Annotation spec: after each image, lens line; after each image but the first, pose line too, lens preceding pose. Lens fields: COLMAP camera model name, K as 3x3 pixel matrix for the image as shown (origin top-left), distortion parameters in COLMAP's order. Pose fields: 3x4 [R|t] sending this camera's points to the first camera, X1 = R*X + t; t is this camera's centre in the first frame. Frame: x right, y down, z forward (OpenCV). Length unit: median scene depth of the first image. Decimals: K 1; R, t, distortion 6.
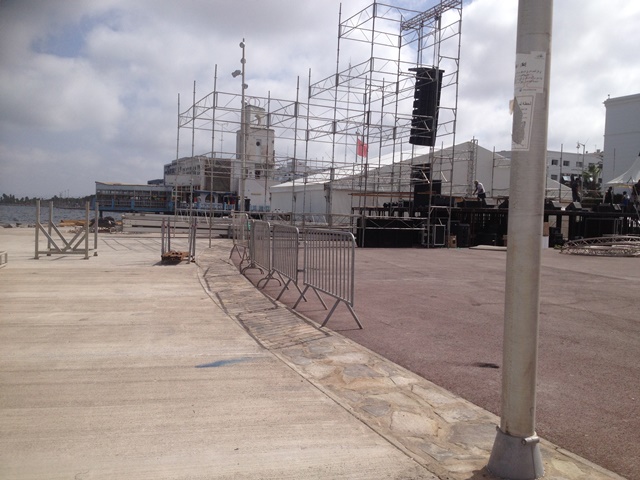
lens RADIAL K [[589.0, 0, 342.7], [0, 589.0, 246.3], [0, 0, 1]] dist [0.026811, 0.000000]
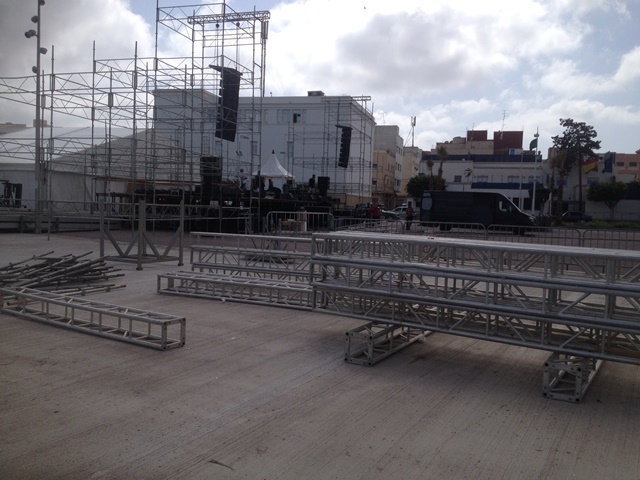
lens RADIAL K [[589.0, 0, 326.6], [0, 589.0, 238.8], [0, 0, 1]] dist [0.026811, 0.000000]
pose [[0.680437, -0.044653, 0.731445, -0.570190], [0.027310, 0.998994, 0.035581, -0.025120], [-0.732298, -0.004235, 0.680972, 0.138728]]
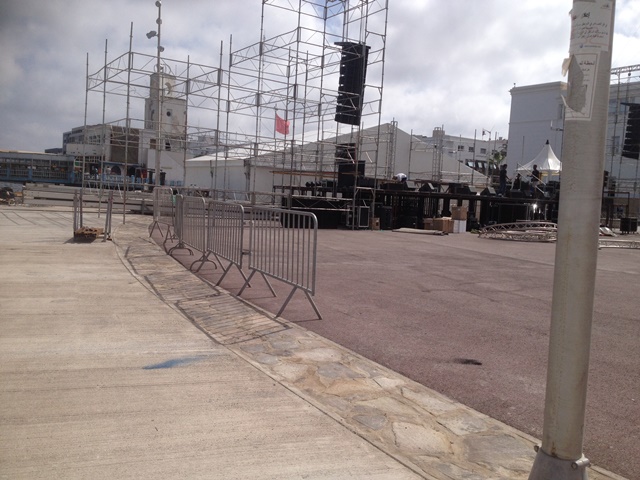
lens RADIAL K [[589.0, 0, 330.3], [0, 589.0, 257.1], [0, 0, 1]] dist [0.026811, 0.000000]
pose [[0.990736, 0.015965, 0.134857, -0.023715], [-0.023079, 0.998414, 0.051358, -0.000855], [-0.133823, -0.053995, 0.989533, 0.032133]]
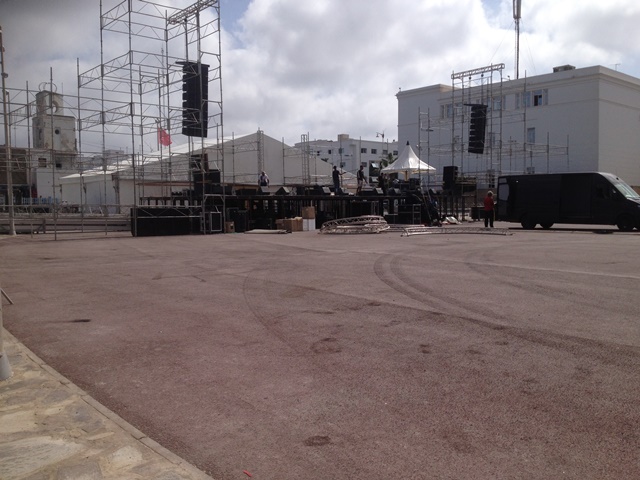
lens RADIAL K [[589.0, 0, 313.6], [0, 589.0, 241.5], [0, 0, 1]] dist [0.026811, 0.000000]
pose [[0.970034, -0.047894, 0.238200, 0.086154], [0.045150, 0.998836, 0.016964, 0.006915], [-0.238735, -0.005701, 0.971068, -0.067871]]
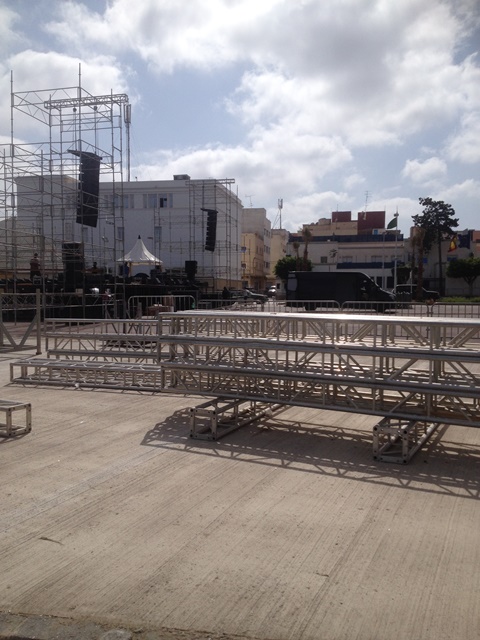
lens RADIAL K [[589.0, 0, 252.5], [0, 589.0, 323.0], [0, 0, 1]] dist [0.026811, 0.000000]
pose [[0.610969, -0.069778, 0.788573, -0.566280], [0.061772, 0.997273, 0.040386, -0.022711], [-0.789241, 0.024038, 0.613613, 0.126965]]
